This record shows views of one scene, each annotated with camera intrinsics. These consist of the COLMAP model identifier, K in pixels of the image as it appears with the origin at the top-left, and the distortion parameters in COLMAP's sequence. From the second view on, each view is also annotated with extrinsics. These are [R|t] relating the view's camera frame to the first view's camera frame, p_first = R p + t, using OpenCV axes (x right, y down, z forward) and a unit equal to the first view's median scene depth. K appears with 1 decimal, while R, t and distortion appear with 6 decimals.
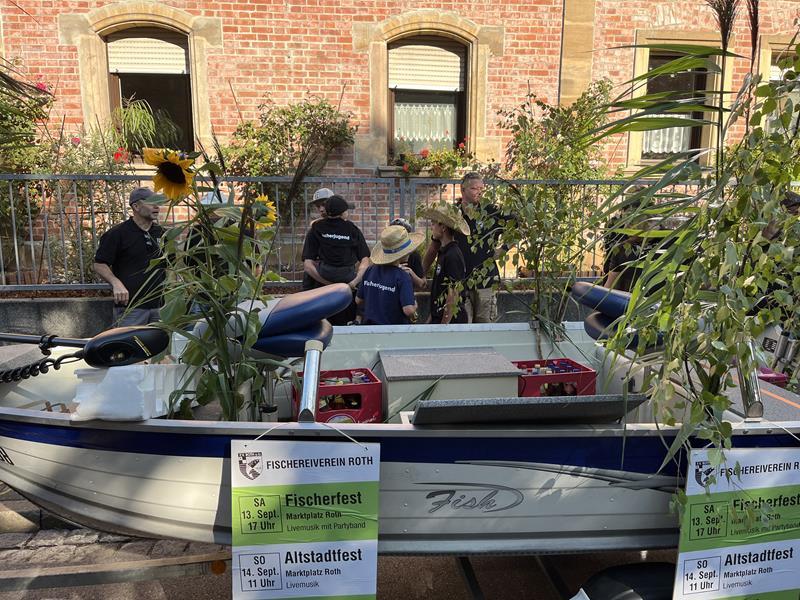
lens RADIAL K [[605.5, 0, 401.3], [0, 605.5, 301.9], [0, 0, 1]] dist [0.069168, -0.097223]
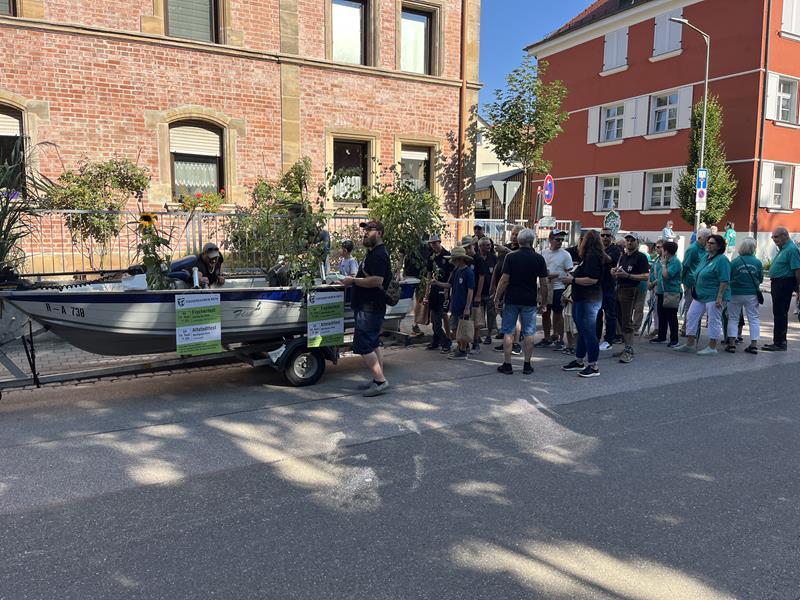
lens RADIAL K [[605.5, 0, 400.6], [0, 605.5, 299.6], [0, 0, 1]] dist [0.069168, -0.097223]
pose [[0.919037, -0.043045, 0.391814, -0.108827], [0.060787, 0.997606, -0.032984, 0.105720], [-0.389456, 0.054130, 0.919453, -0.626016]]
